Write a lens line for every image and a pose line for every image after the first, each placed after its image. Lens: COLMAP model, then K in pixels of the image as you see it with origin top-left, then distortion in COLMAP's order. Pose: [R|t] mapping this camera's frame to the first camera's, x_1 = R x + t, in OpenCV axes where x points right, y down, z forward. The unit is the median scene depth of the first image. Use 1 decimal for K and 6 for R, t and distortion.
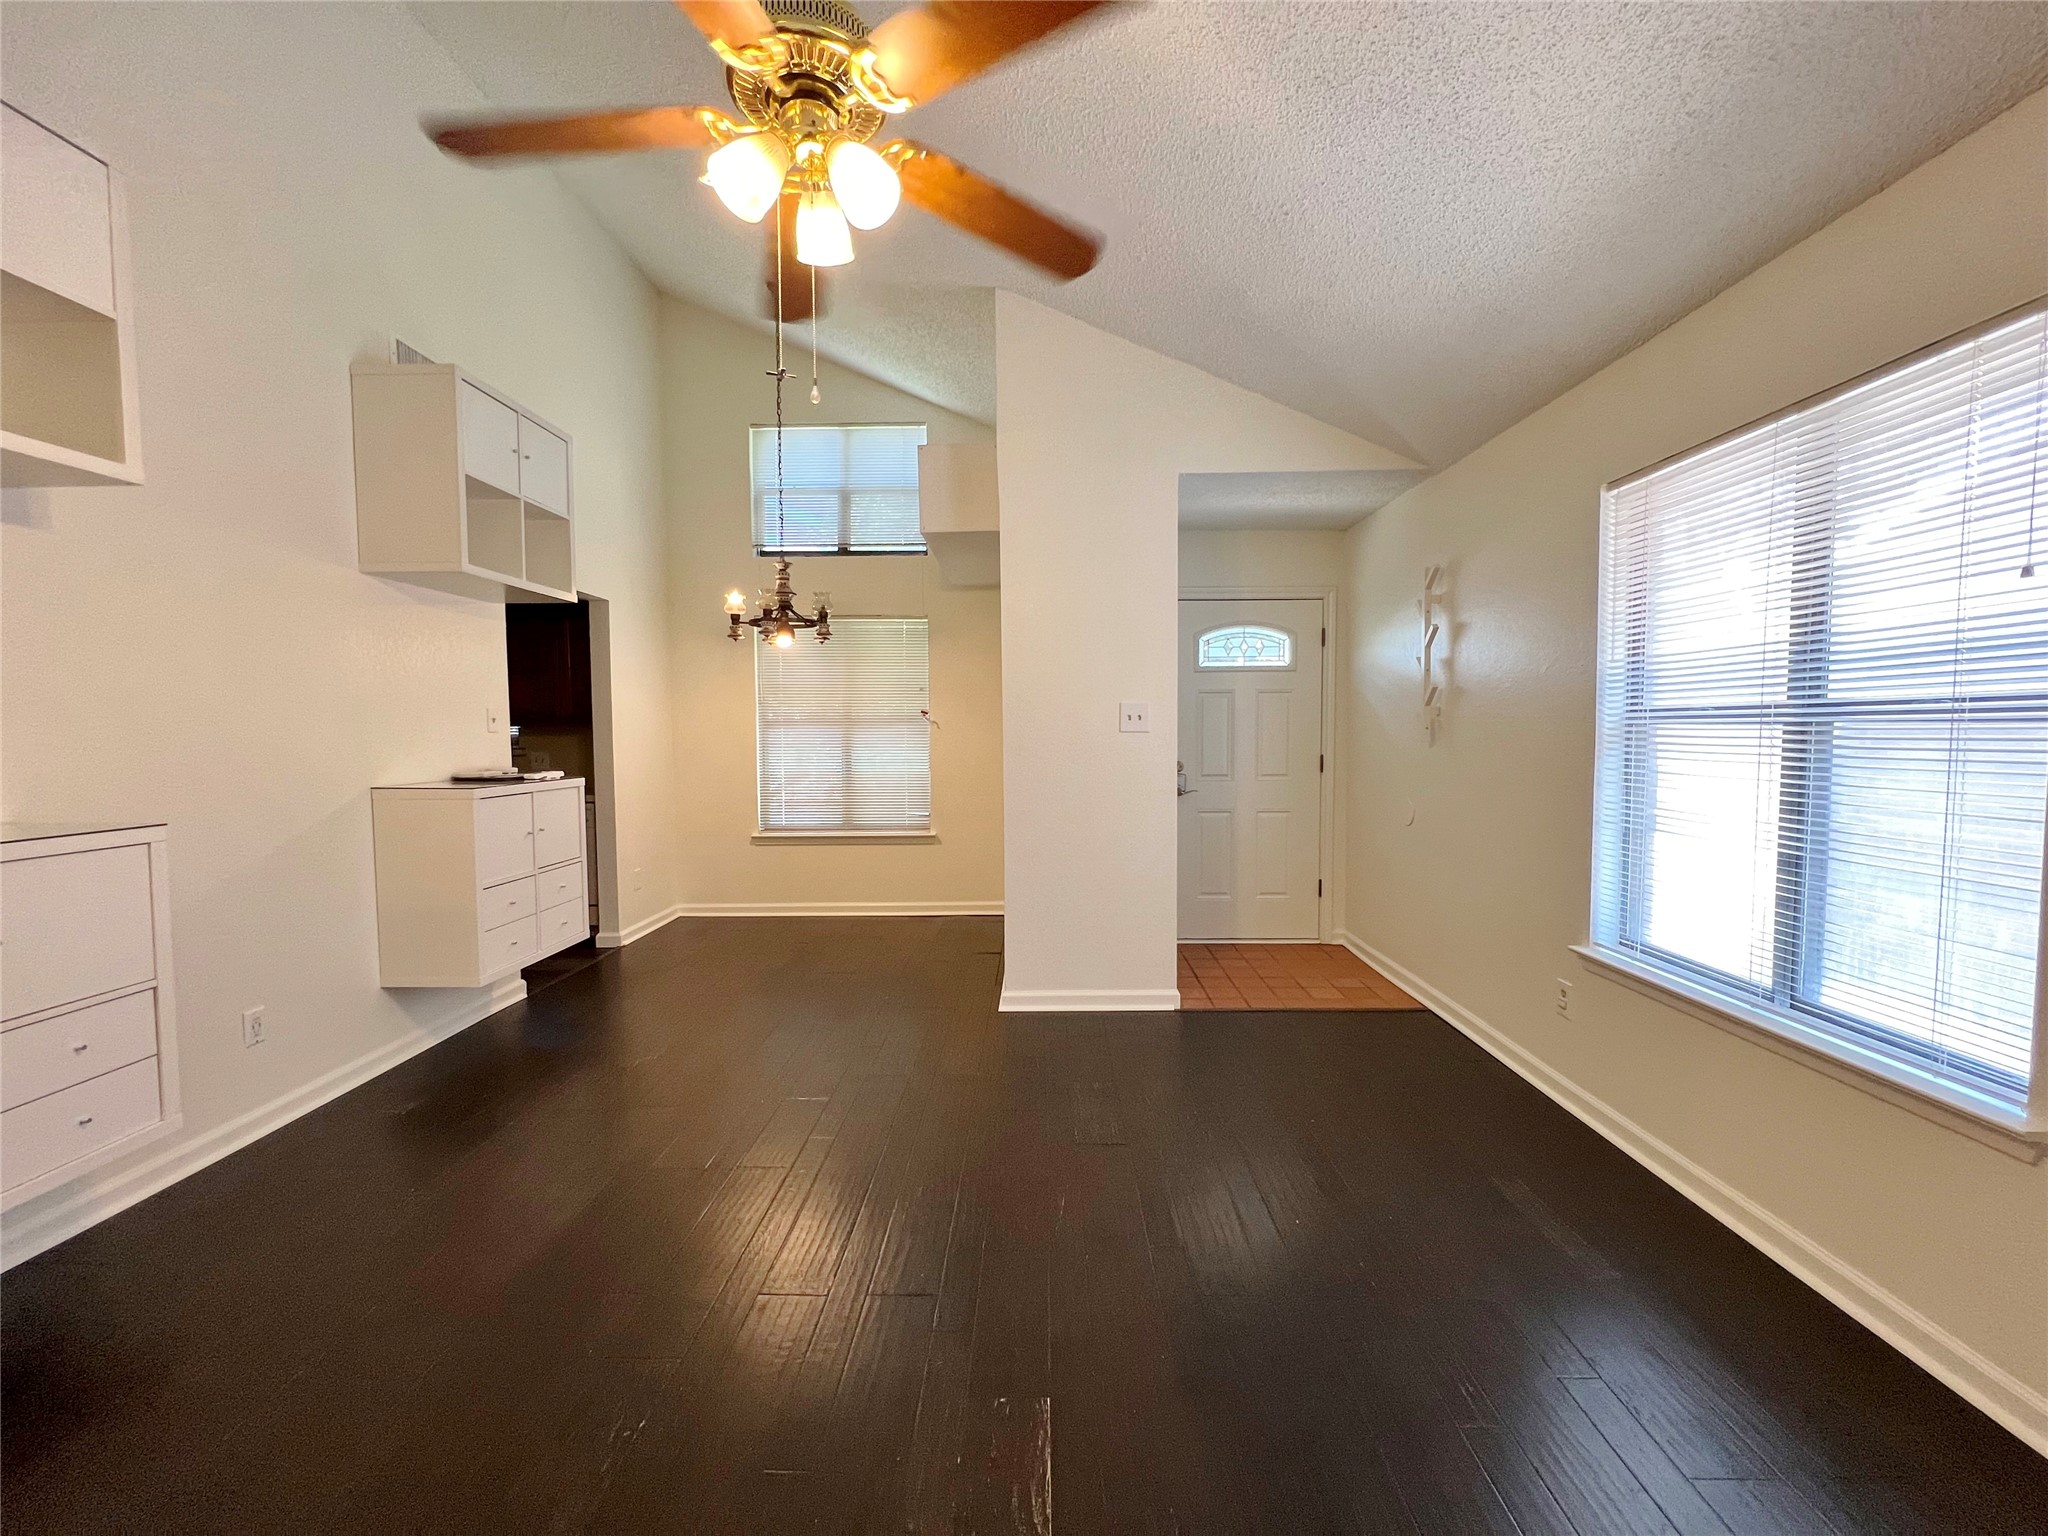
lens RADIAL K [[823.8, 0, 1028.6], [0, 823.8, 768.8], [0, 0, 1]] dist [-0.004239, 0.000700]
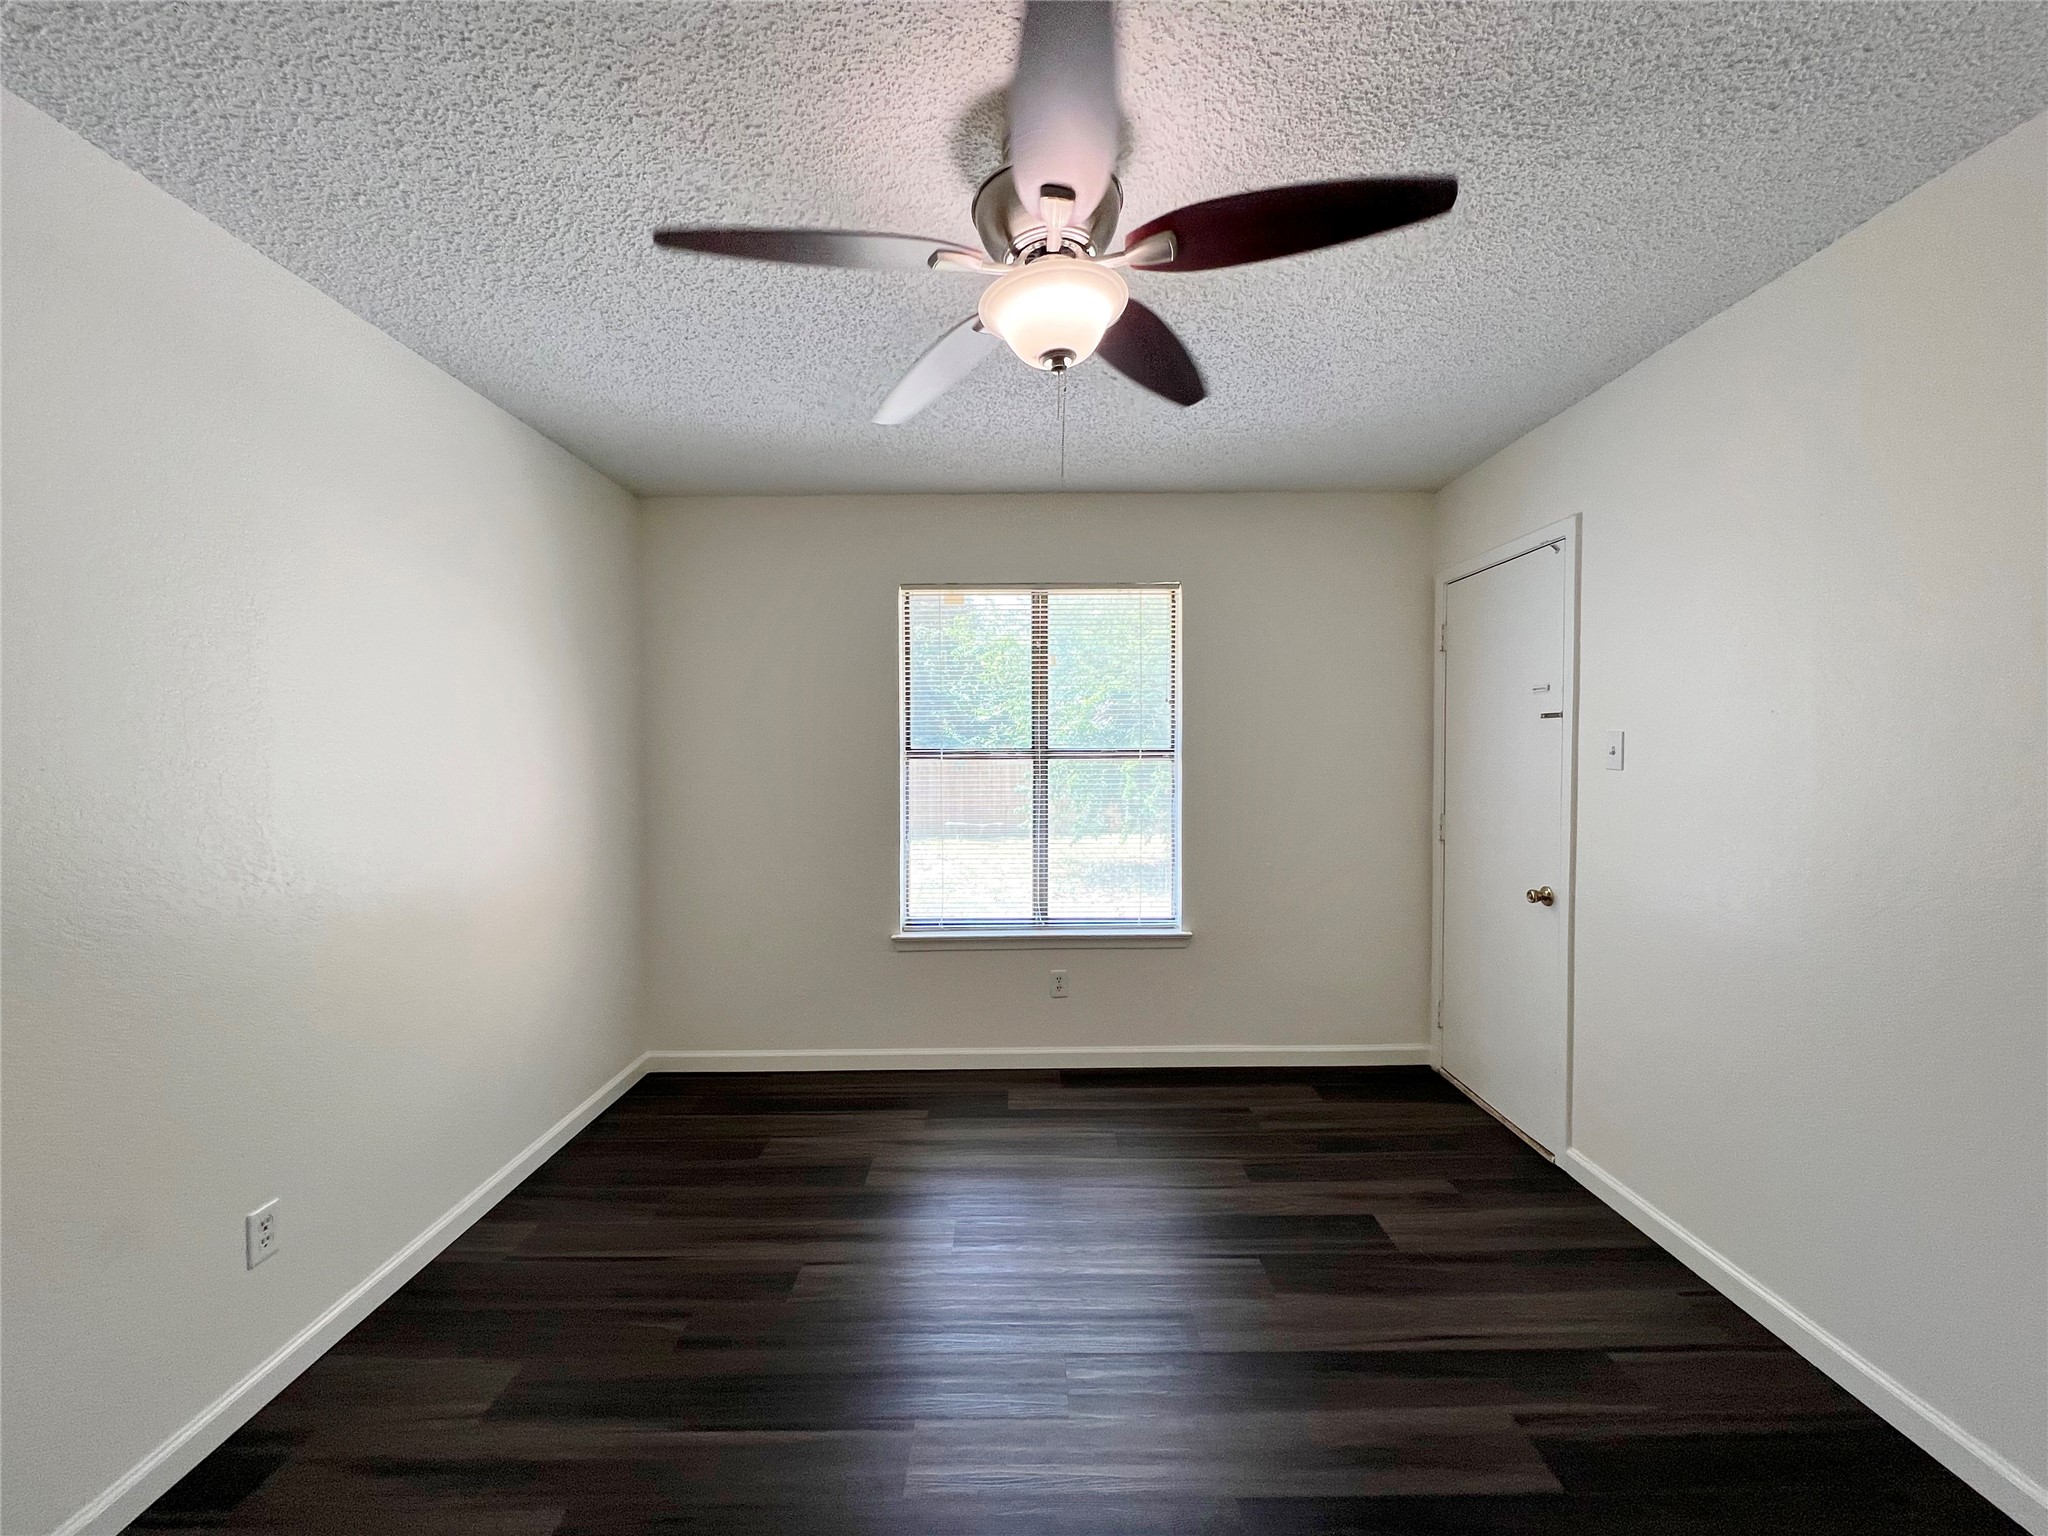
lens RADIAL K [[823.8, 0, 1035.3], [0, 823.8, 766.3], [0, 0, 1]] dist [-0.004239, 0.000700]
pose [[-0.020631, -0.017457, 0.999635, -0.441616], [0.057991, 0.998143, 0.018628, -0.042566], [-0.998104, 0.058354, -0.019580, 0.561644]]
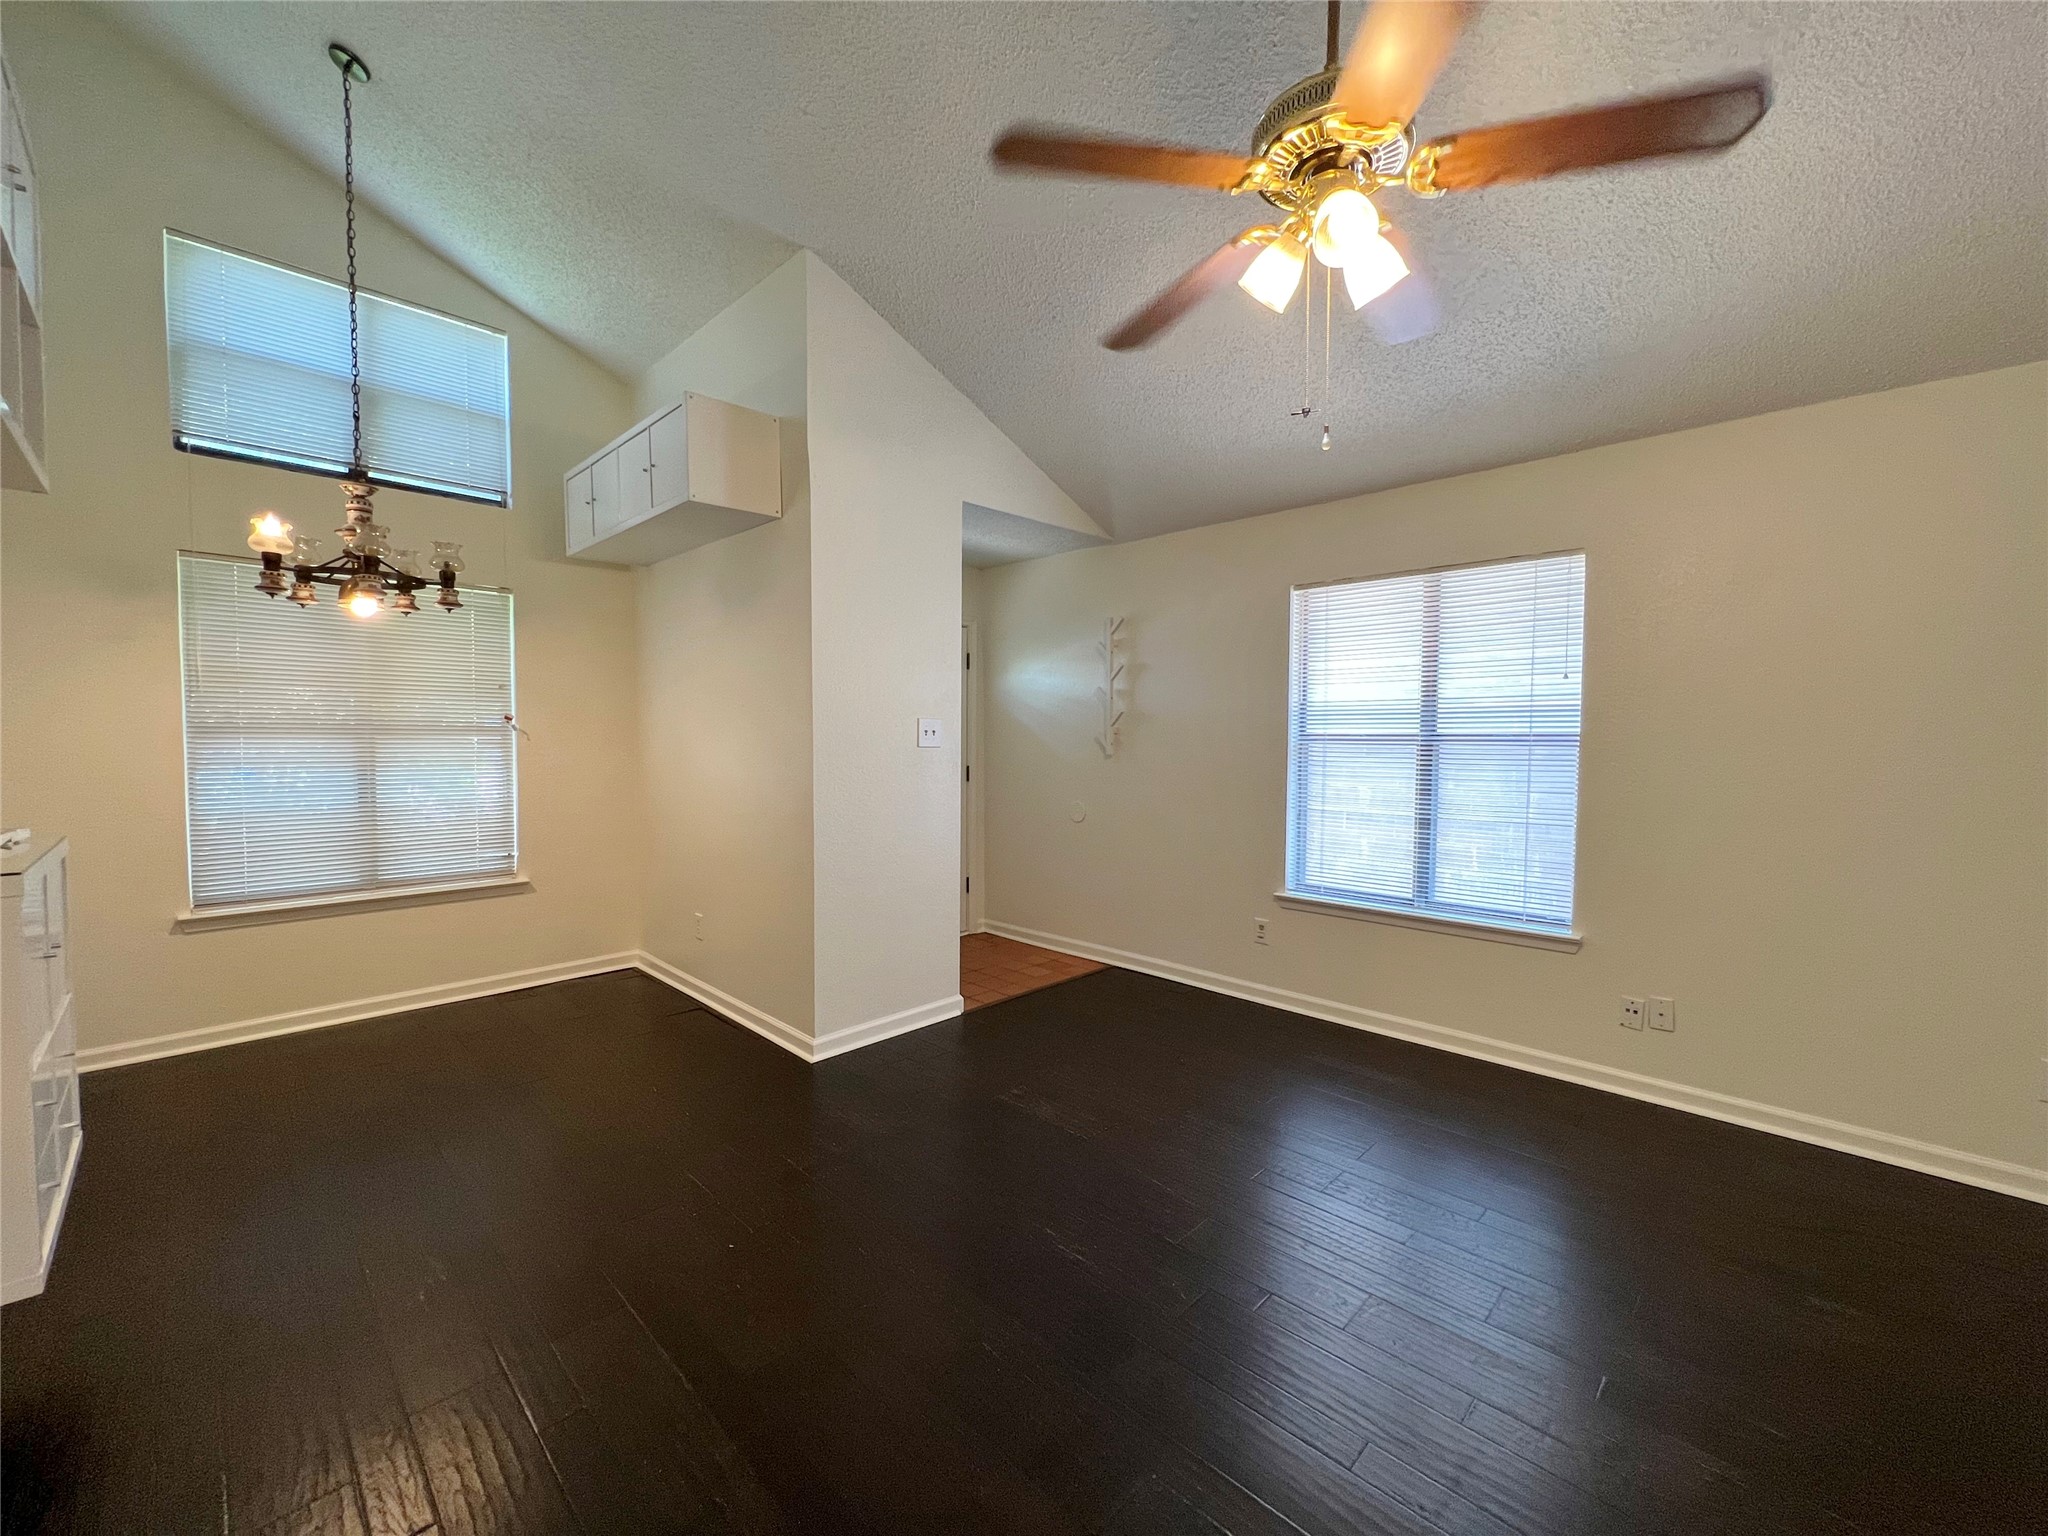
lens RADIAL K [[823.8, 0, 1028.5], [0, 823.8, 770.0], [0, 0, 1]] dist [-0.004239, 0.000700]
pose [[0.686316, -0.021138, 0.726996, -0.508636], [0.027667, 0.999613, 0.002946, -0.016163], [-0.726777, 0.018092, 0.686636, 0.217168]]
